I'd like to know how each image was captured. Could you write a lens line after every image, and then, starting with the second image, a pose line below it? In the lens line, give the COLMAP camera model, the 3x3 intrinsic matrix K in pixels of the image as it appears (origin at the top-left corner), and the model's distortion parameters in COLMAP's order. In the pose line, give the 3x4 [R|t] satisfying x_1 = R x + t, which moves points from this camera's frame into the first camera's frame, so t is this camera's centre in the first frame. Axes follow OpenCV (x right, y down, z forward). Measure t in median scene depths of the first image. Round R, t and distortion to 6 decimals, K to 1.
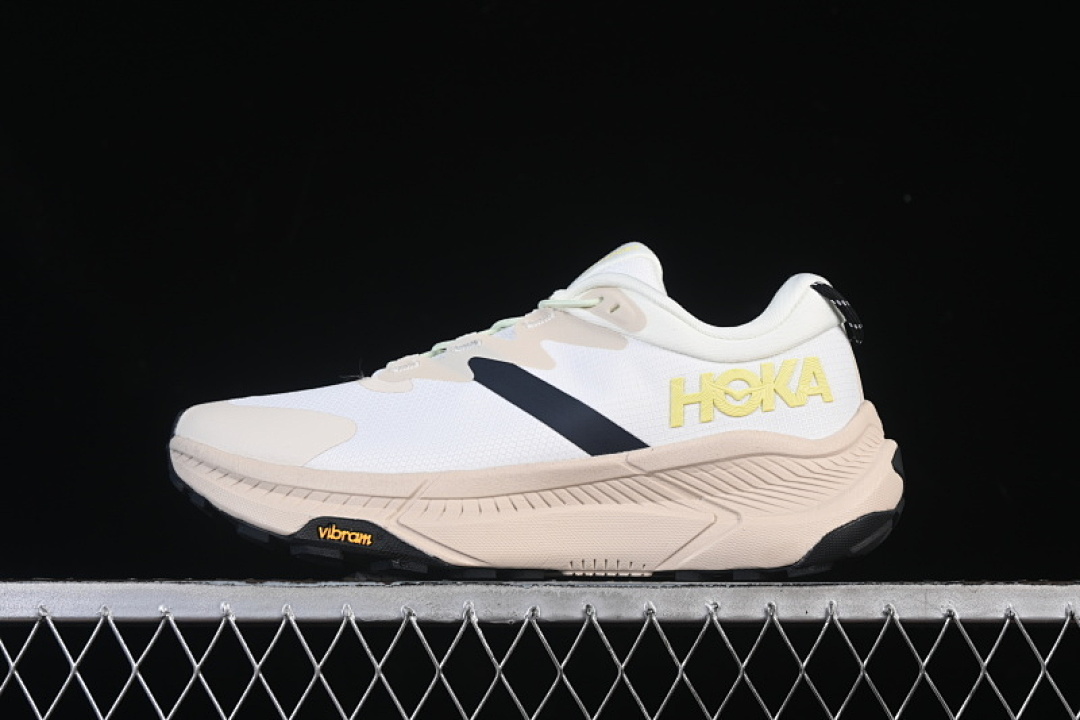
lens RADIAL K [[2335.0, 0, 540.0], [0, 2335.0, 360.0], [0, 0, 1]] dist [-0.034451, 0.186608]
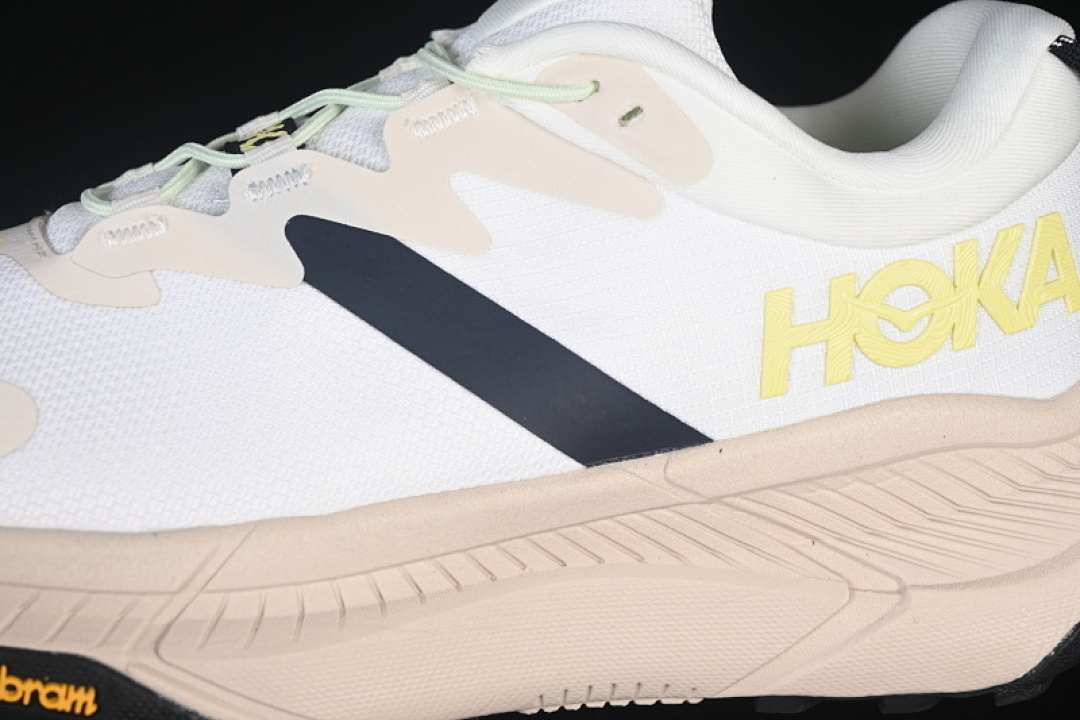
lens RADIAL K [[2335.0, 0, 540.0], [0, 2335.0, 360.0], [0, 0, 1]] dist [-0.034451, 0.186608]
pose [[0.976296, -0.045320, 0.211643, -0.079458], [-0.033725, 0.934037, 0.355581, -0.135525], [-0.213797, -0.354290, 0.910368, 0.605823]]
